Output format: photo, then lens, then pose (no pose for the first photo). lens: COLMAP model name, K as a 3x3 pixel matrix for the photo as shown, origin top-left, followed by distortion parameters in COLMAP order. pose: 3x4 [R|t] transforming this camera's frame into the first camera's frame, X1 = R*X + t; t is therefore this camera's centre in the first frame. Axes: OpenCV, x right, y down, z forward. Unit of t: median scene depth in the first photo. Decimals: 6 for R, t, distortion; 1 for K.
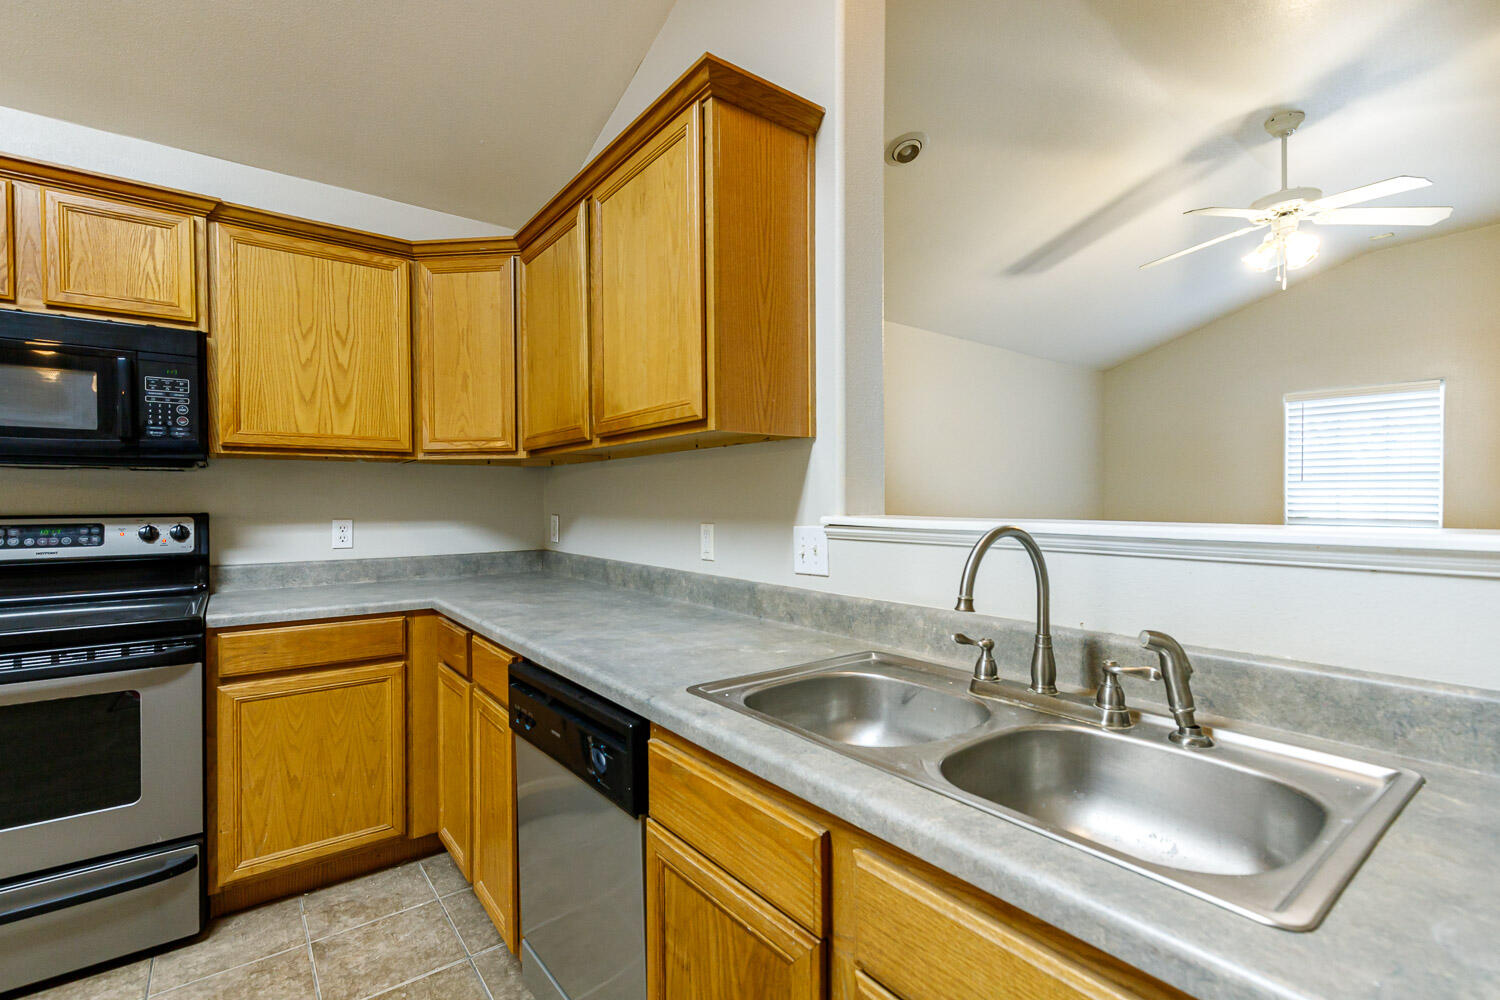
lens RADIAL K [[676.7, 0, 749.0], [0, 676.7, 508.2], [0, 0, 1]] dist [0.005054, 0.000465]
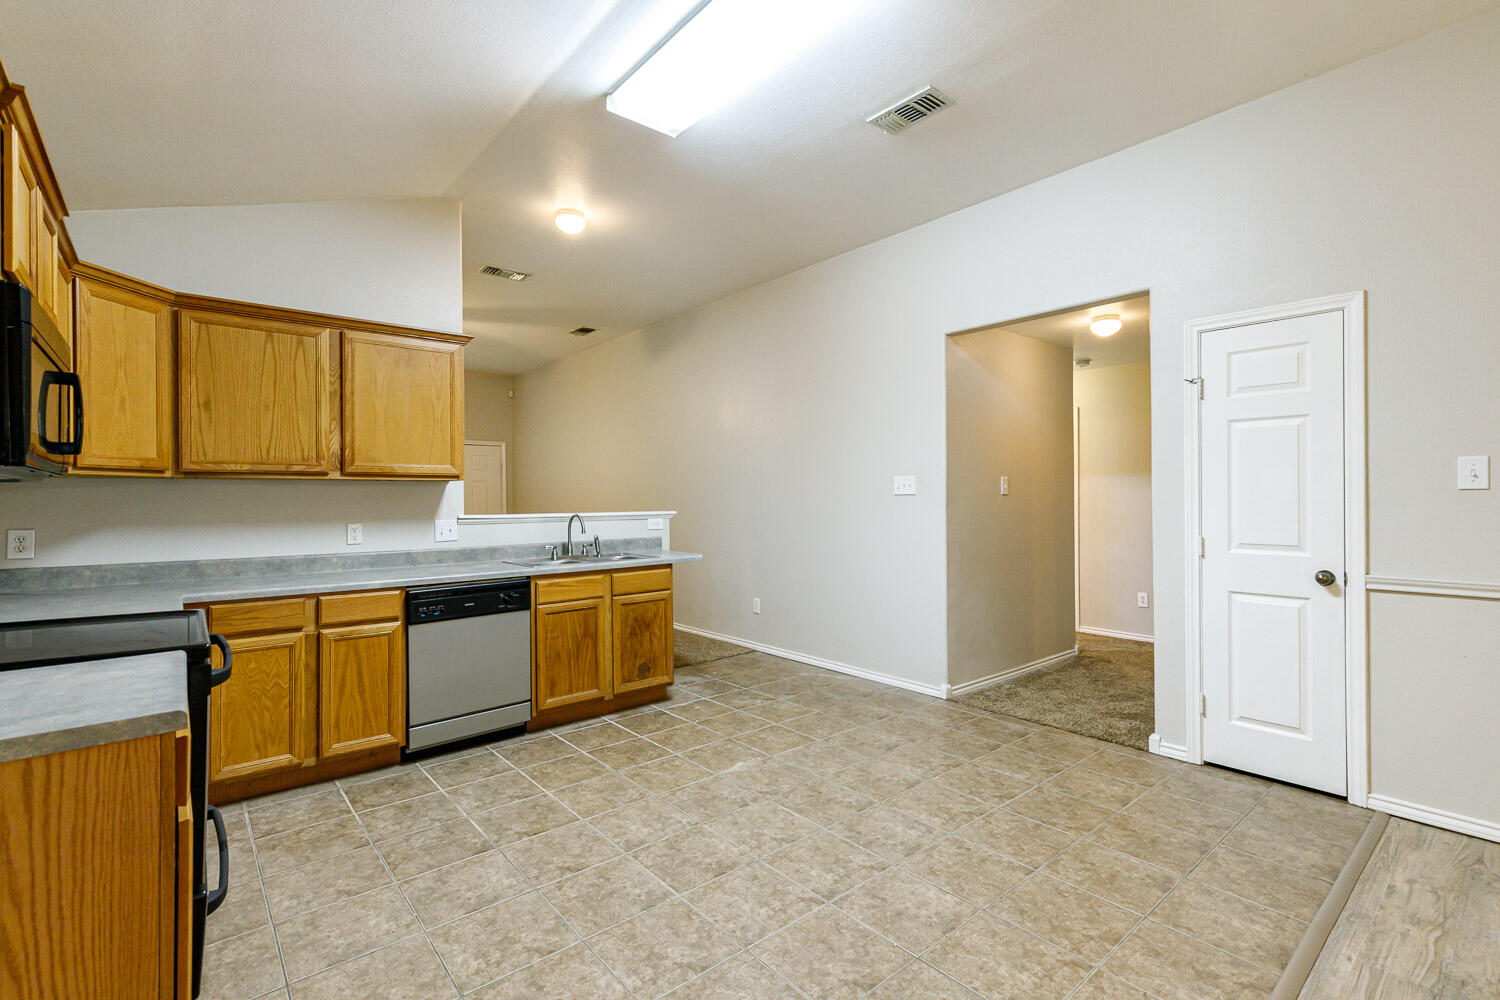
lens RADIAL K [[674.8, 0, 757.7], [0, 674.8, 494.3], [0, 0, 1]] dist [0.009399, -0.000570]
pose [[-0.055371, 0.010366, 0.998412, -1.833567], [0.018934, 0.999777, -0.009330, -0.015212], [-0.998286, 0.018387, -0.055555, 0.054035]]
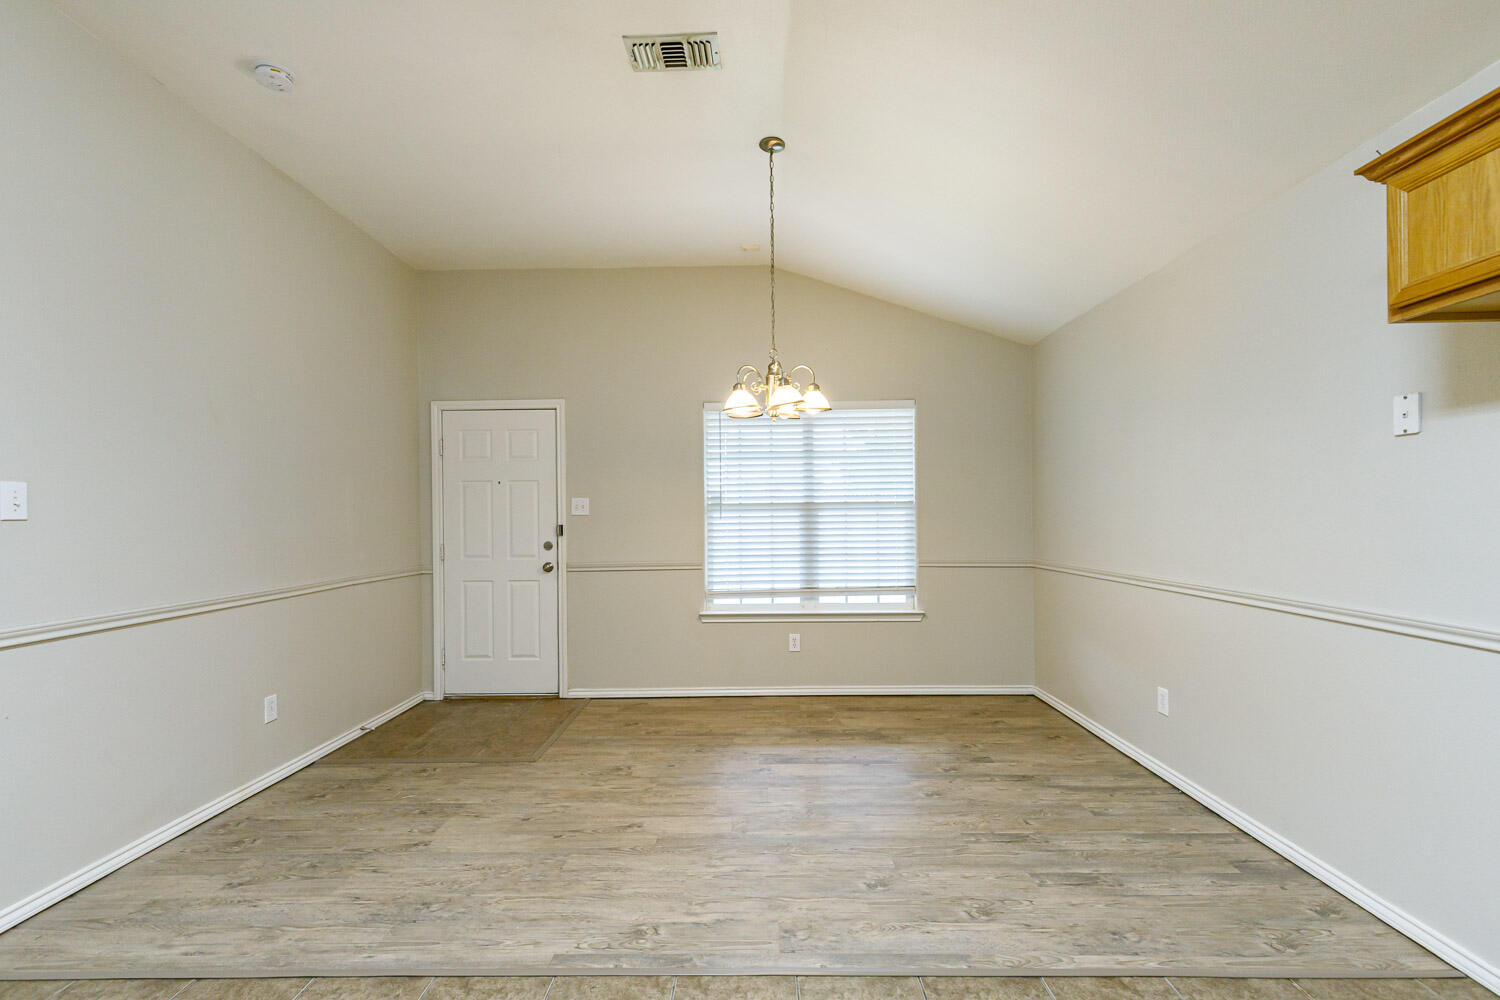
lens RADIAL K [[679.6, 0, 746.2], [0, 679.6, 515.9], [0, 0, 1]] dist [0.010606, -0.000786]
pose [[-0.620595, 0.009228, -0.784077, -0.558580], [0.000997, 0.999939, 0.010980, -0.025311], [0.784131, 0.006032, -0.620567, 0.241837]]
